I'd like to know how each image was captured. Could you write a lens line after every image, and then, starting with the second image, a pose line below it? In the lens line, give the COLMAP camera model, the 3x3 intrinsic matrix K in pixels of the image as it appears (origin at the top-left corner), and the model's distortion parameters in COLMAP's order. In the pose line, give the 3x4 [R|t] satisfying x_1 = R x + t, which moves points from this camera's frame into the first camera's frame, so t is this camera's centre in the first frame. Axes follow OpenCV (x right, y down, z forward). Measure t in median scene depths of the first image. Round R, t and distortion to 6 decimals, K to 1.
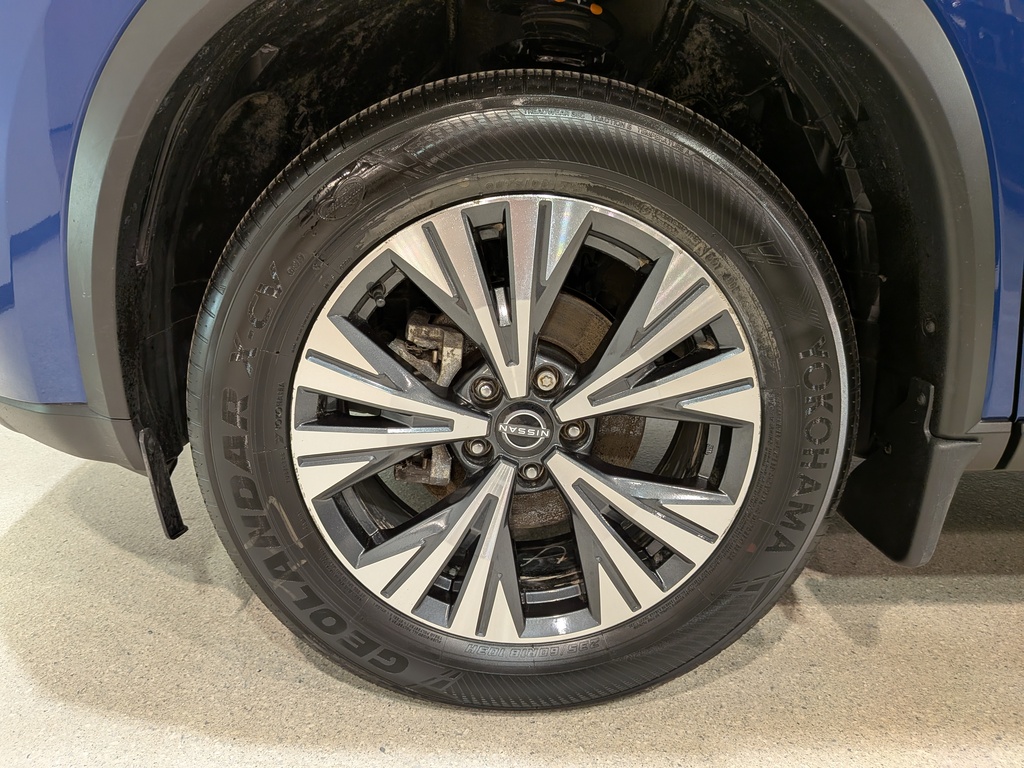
lens RADIAL K [[759.6, 0, 514.9], [0, 759.6, 379.9], [0, 0, 1]] dist [0.053846, -0.101113]
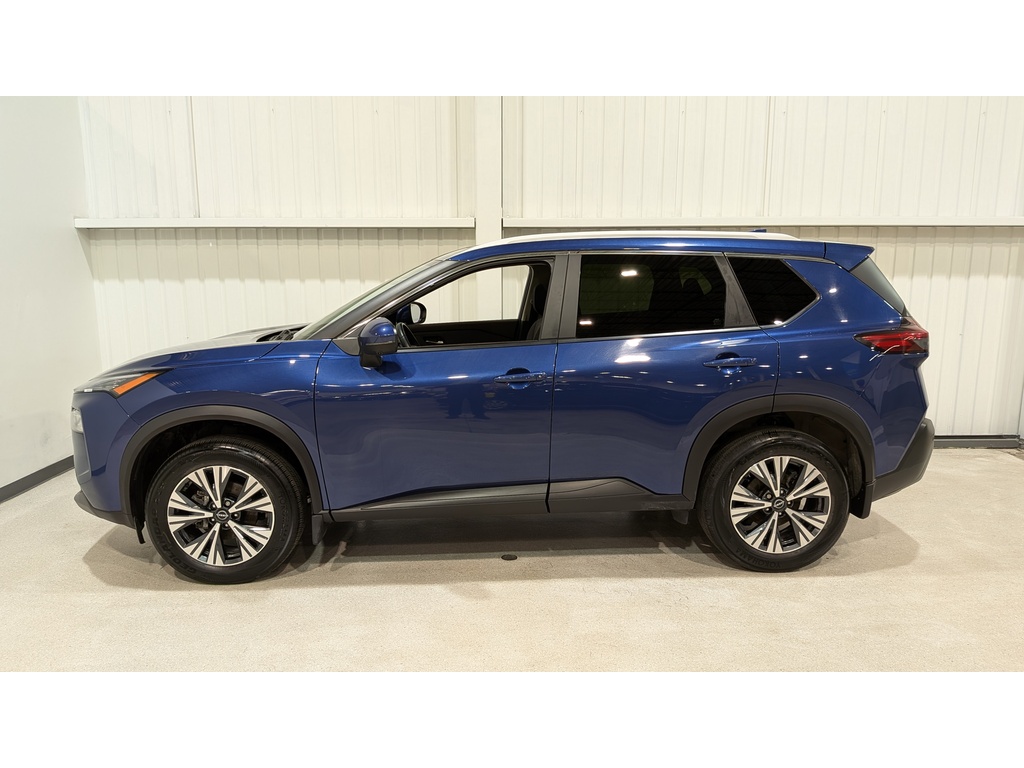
lens RADIAL K [[759.6, 0, 509.7], [0, 759.6, 388.1], [0, 0, 1]] dist [0.053846, -0.101113]
pose [[0.999669, -0.023674, 0.010047, 1.646527], [0.024427, 0.996249, -0.083011, -0.257652], [-0.008044, 0.083229, 0.996498, -3.471202]]
